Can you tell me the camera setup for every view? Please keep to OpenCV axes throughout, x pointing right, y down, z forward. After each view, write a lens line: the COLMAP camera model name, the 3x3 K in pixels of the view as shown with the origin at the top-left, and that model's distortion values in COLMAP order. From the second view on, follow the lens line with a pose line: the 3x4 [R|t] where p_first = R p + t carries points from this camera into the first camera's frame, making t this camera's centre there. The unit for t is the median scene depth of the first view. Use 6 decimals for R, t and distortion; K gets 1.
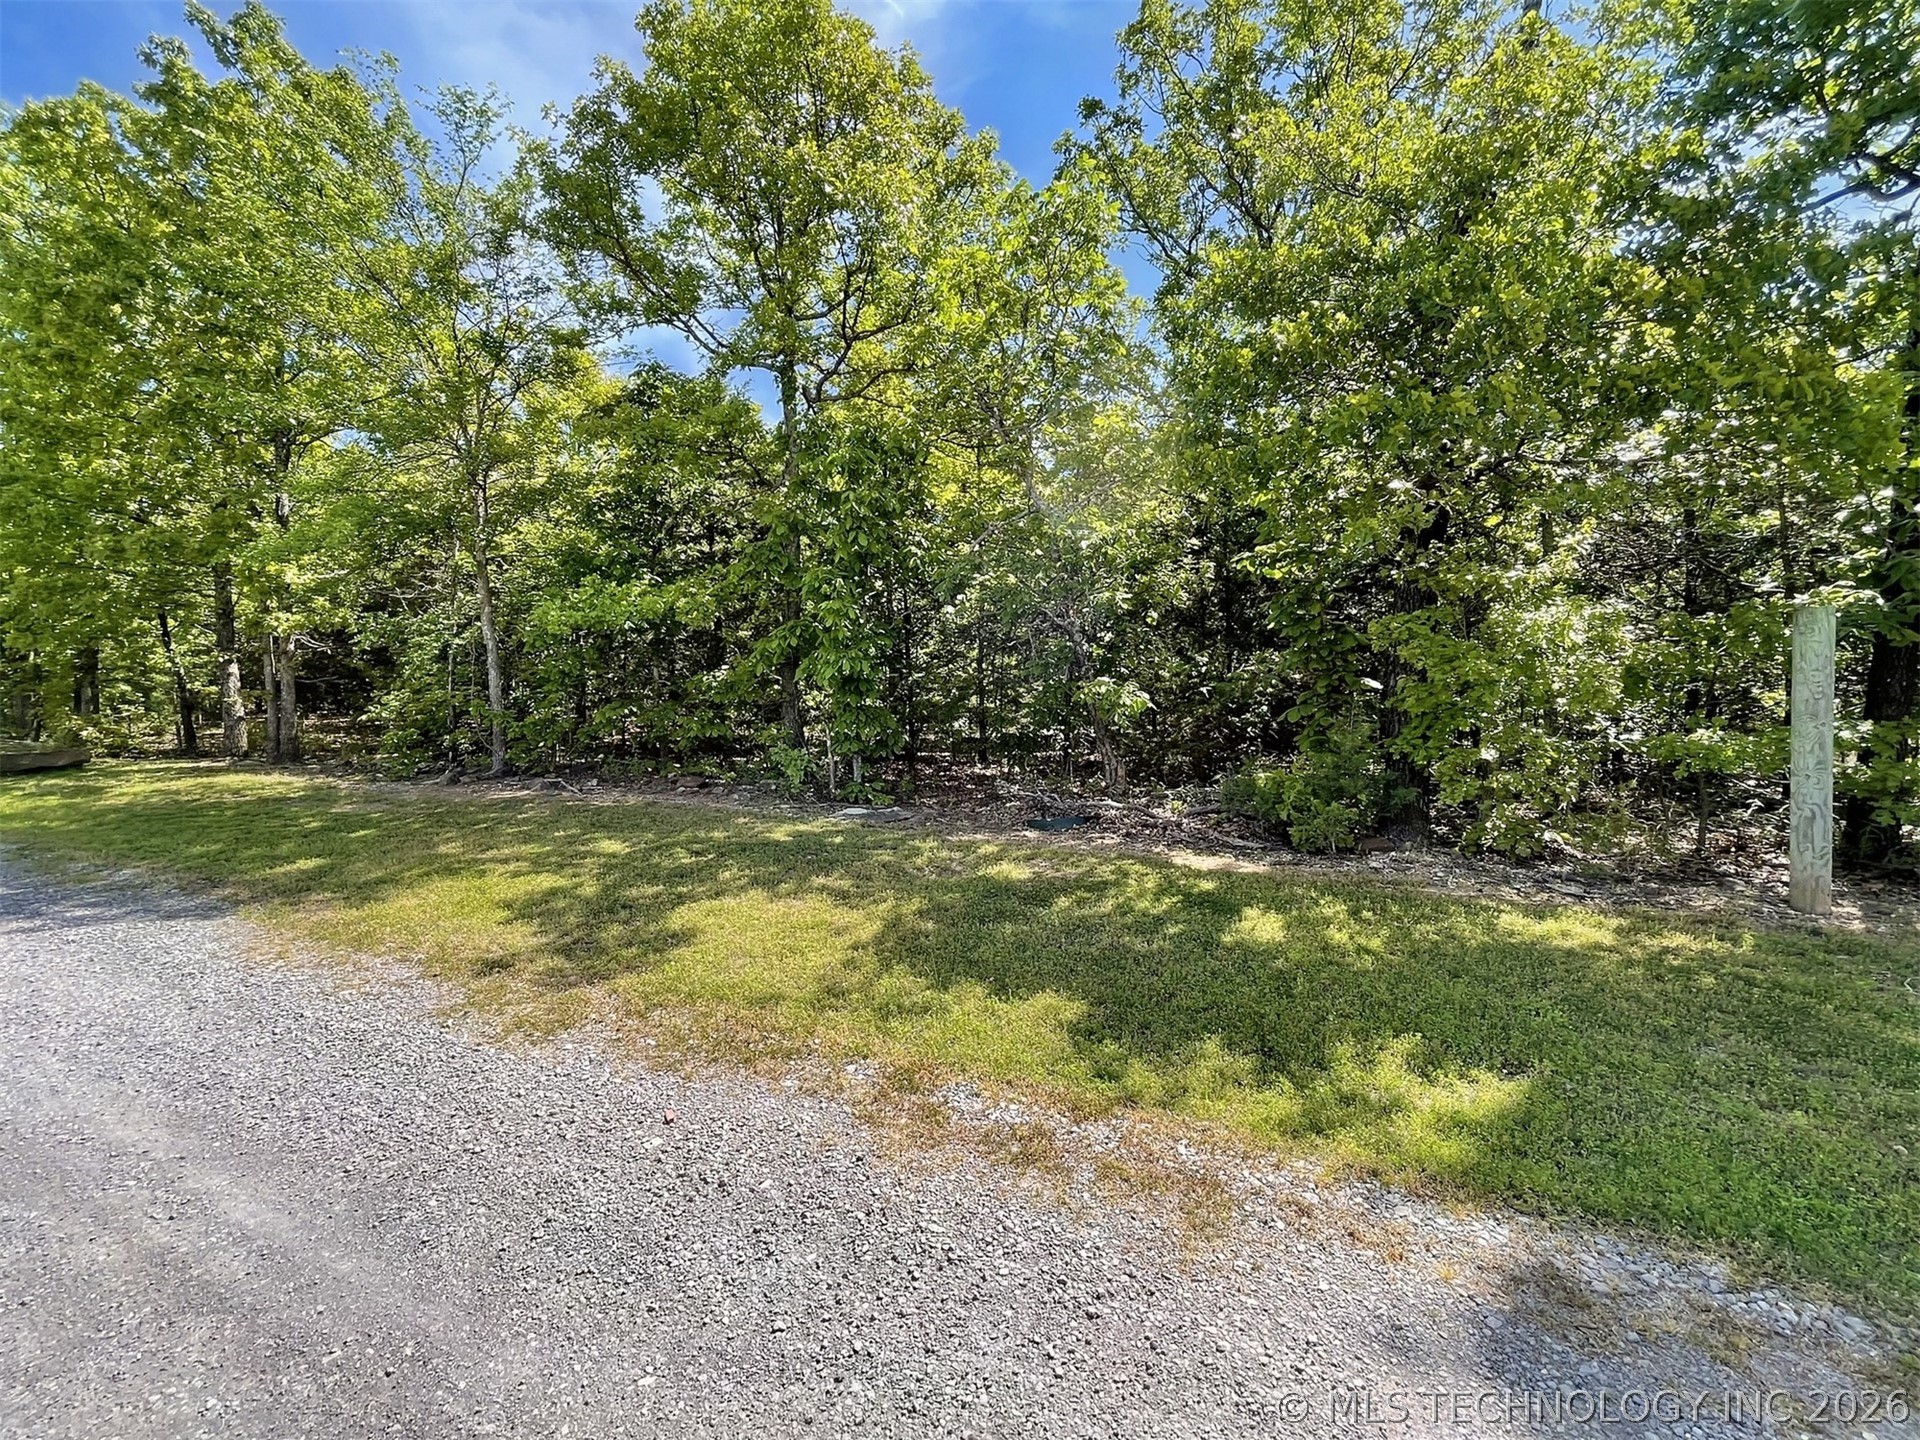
lens RADIAL K [[829.4, 0, 952.8], [0, 829.4, 720.5], [0, 0, 1]] dist [-0.006750, 0.002367]
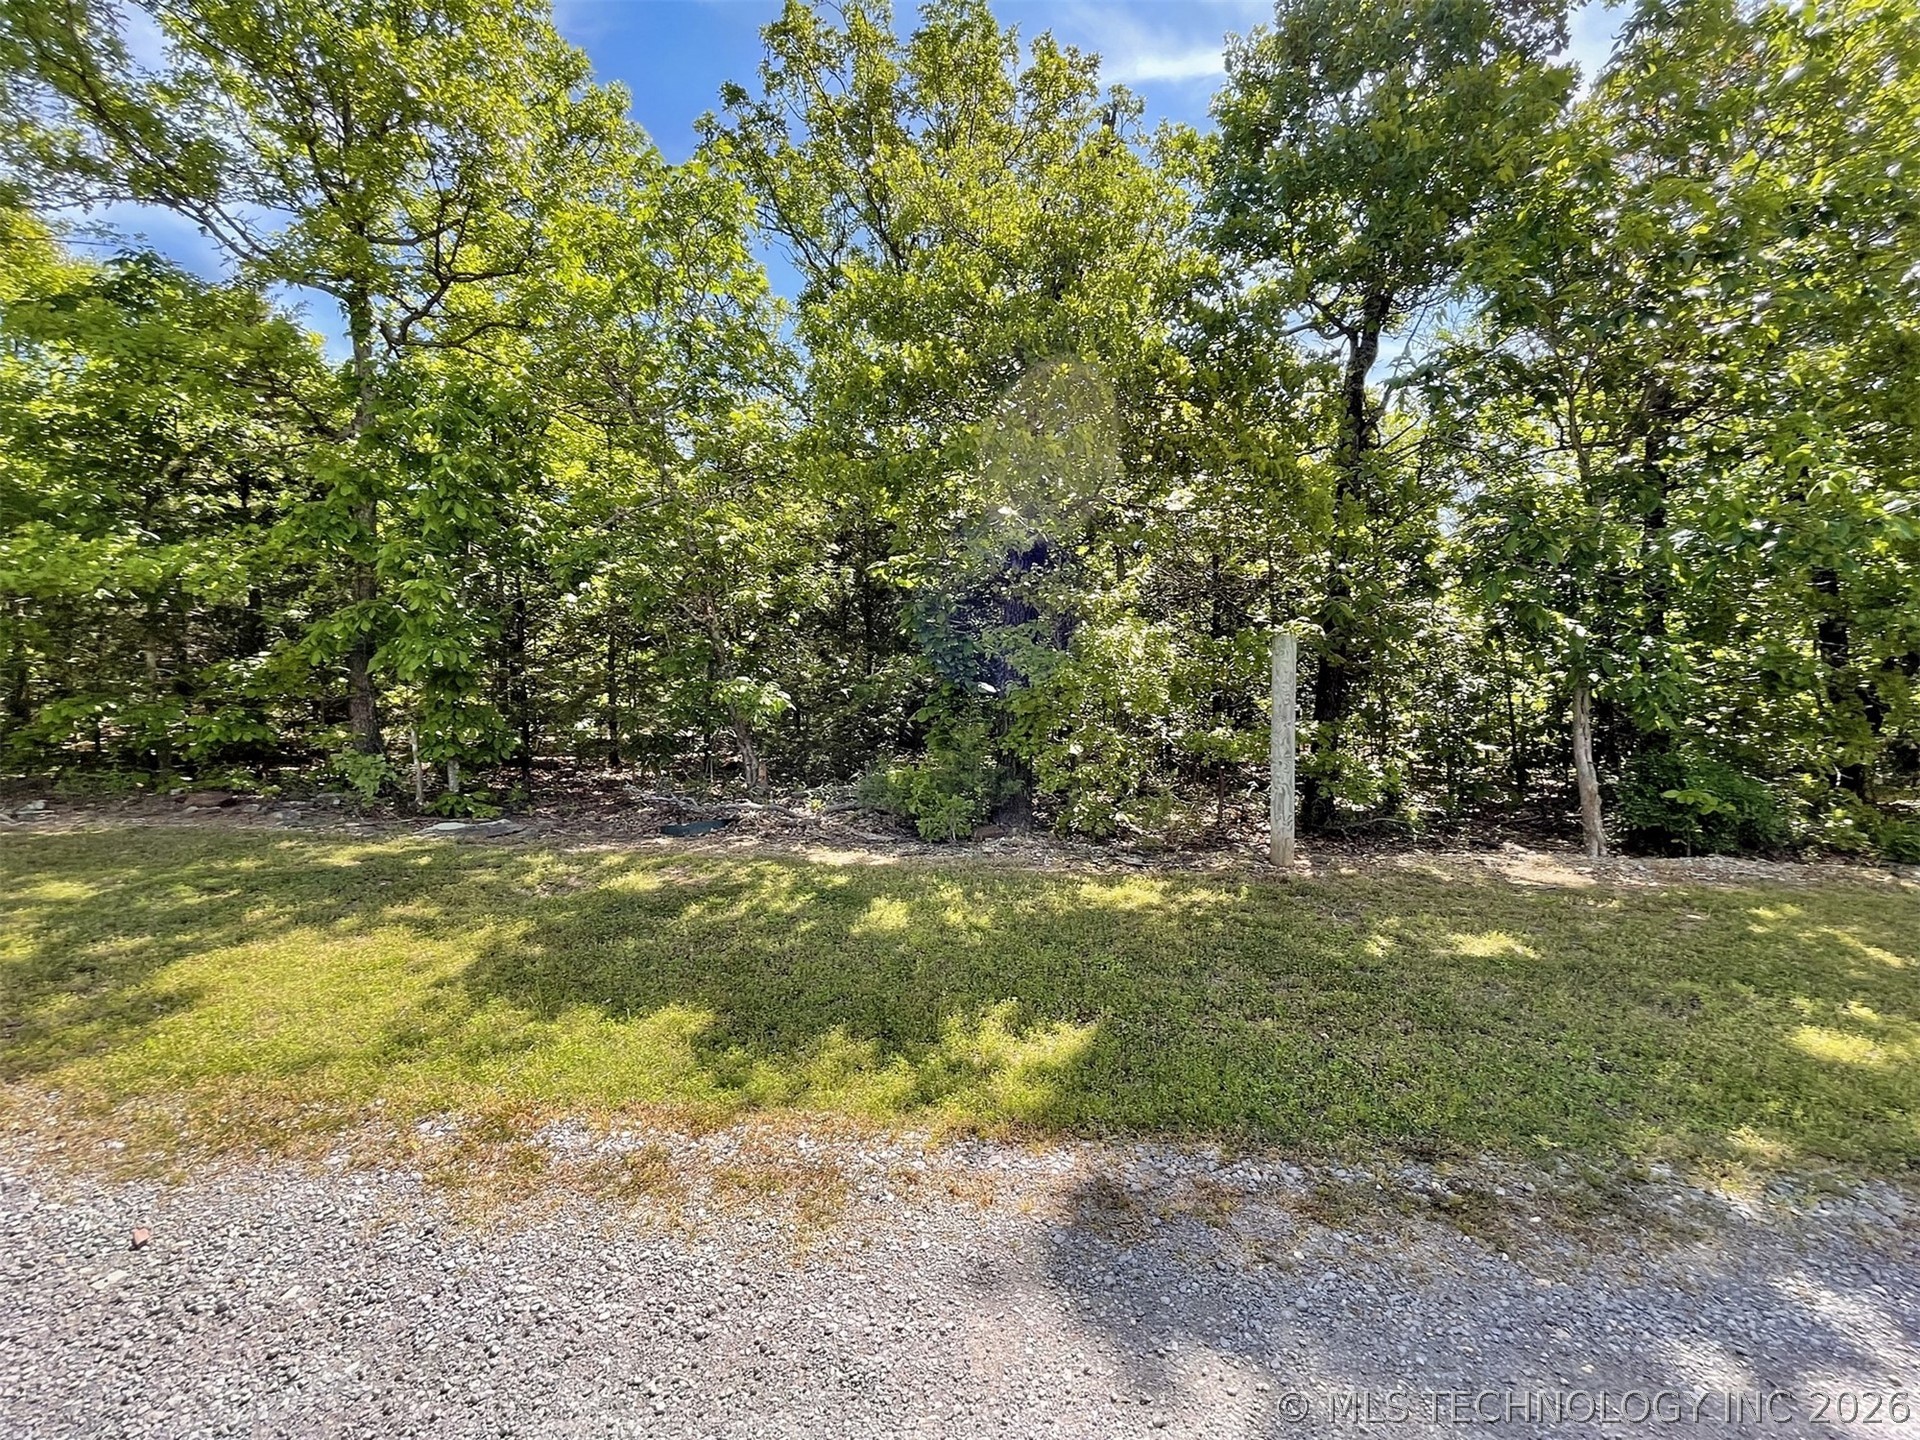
lens RADIAL K [[829.4, 0, 956.3], [0, 829.4, 722.1], [0, 0, 1]] dist [-0.006750, 0.002367]
pose [[0.913224, -0.000234, 0.407458, 0.015817], [-0.000229, 0.999999, 0.001088, 0.000413], [-0.407458, -0.001087, 0.913223, -0.000671]]
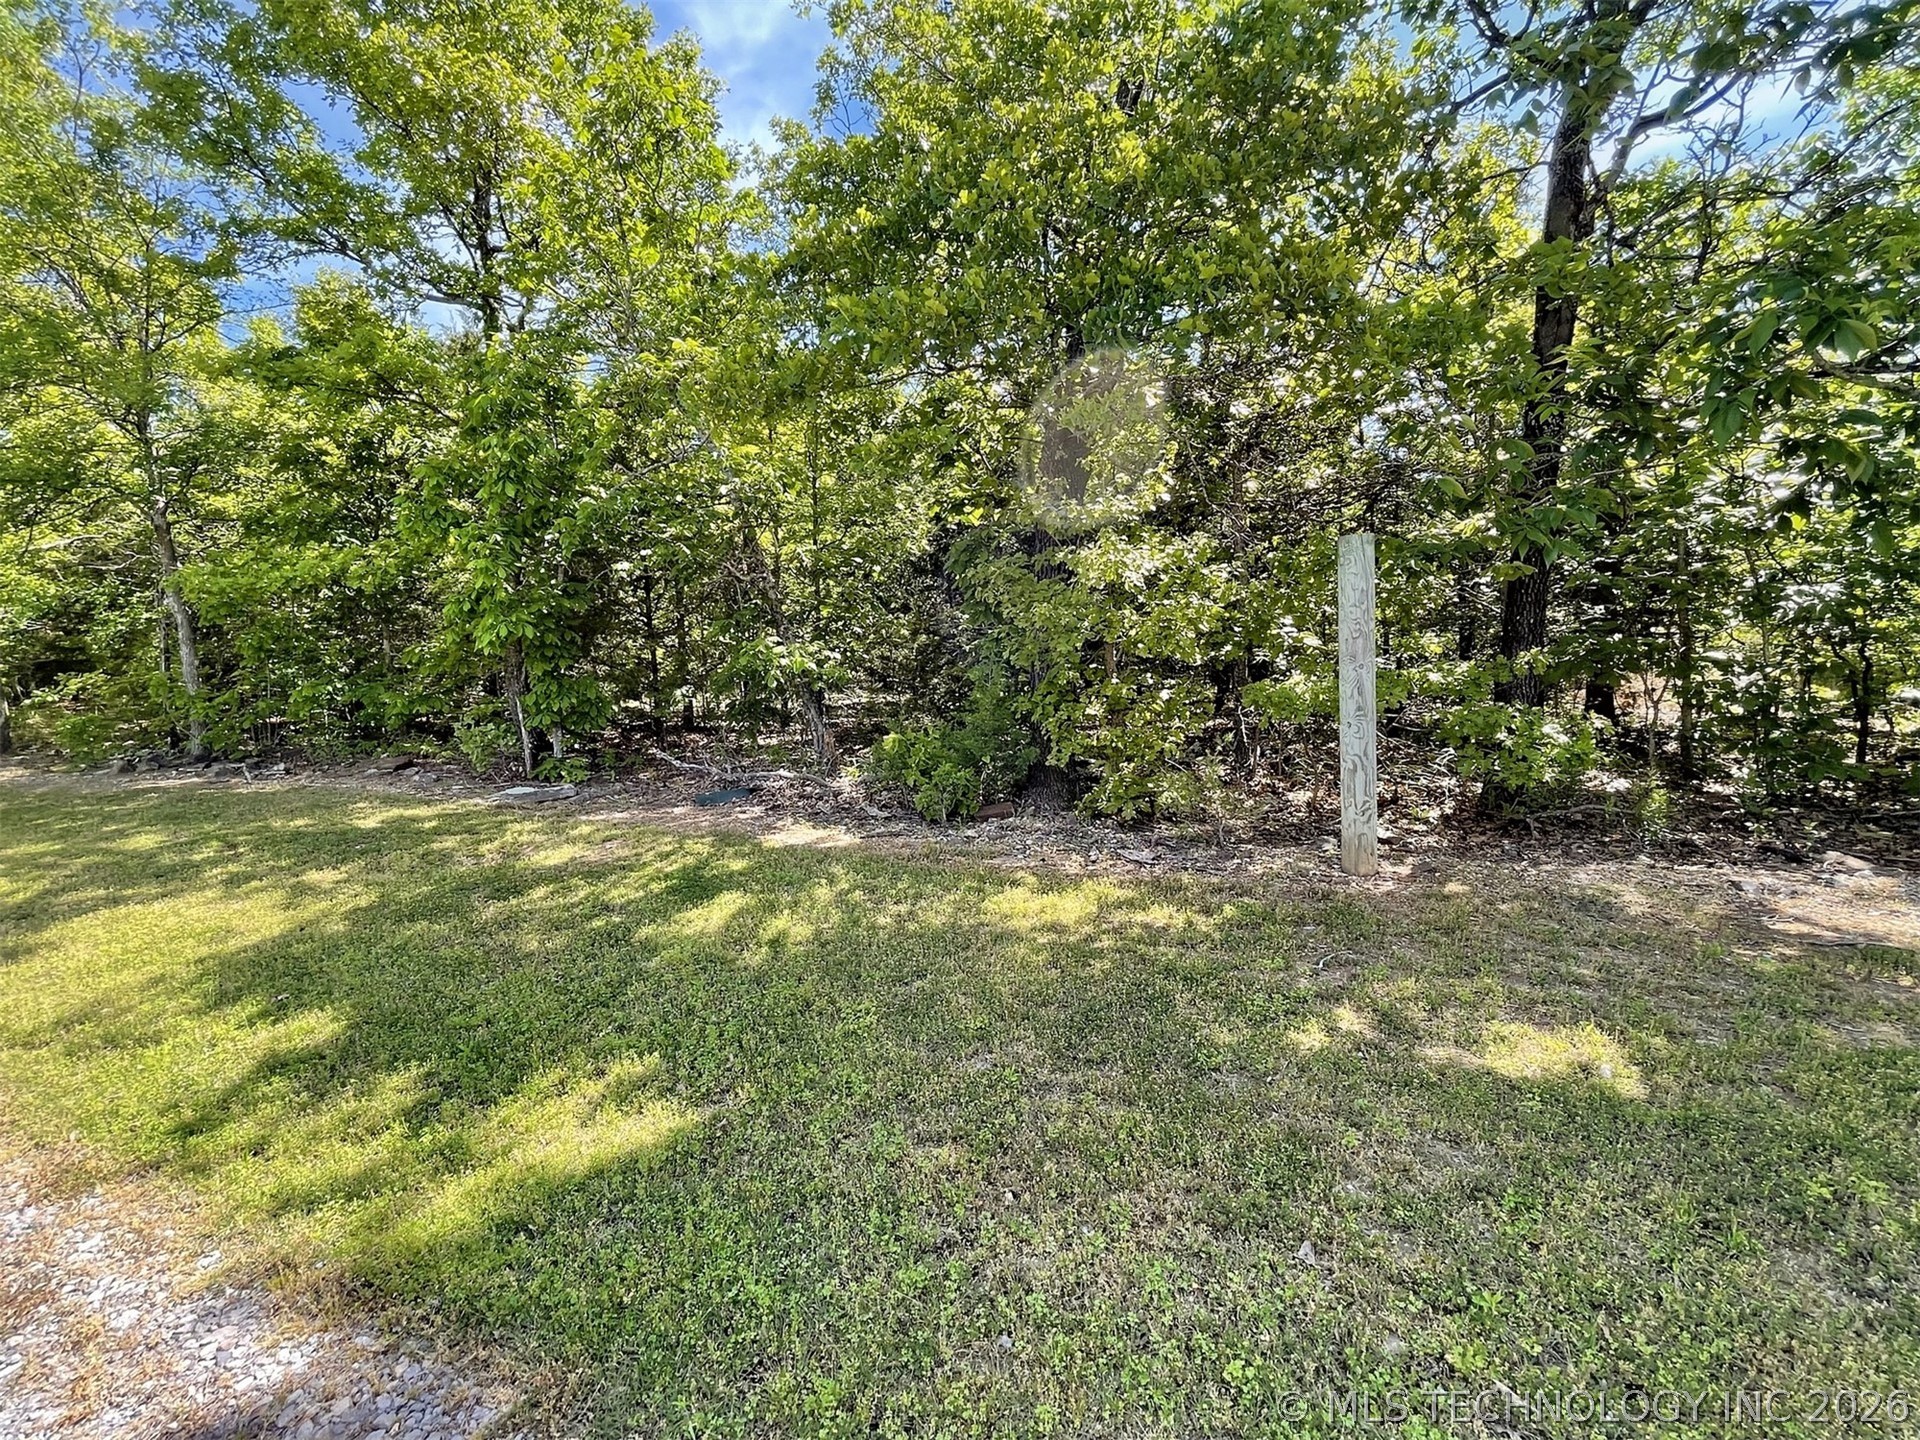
lens RADIAL K [[829.4, 0, 965.0], [0, 829.4, 718.4], [0, 0, 1]] dist [-0.006750, 0.002367]
pose [[0.998353, -0.028323, 0.049887, 0.461012], [0.026512, 0.998978, 0.036593, 0.013896], [-0.050872, -0.035211, 0.998084, 0.096360]]
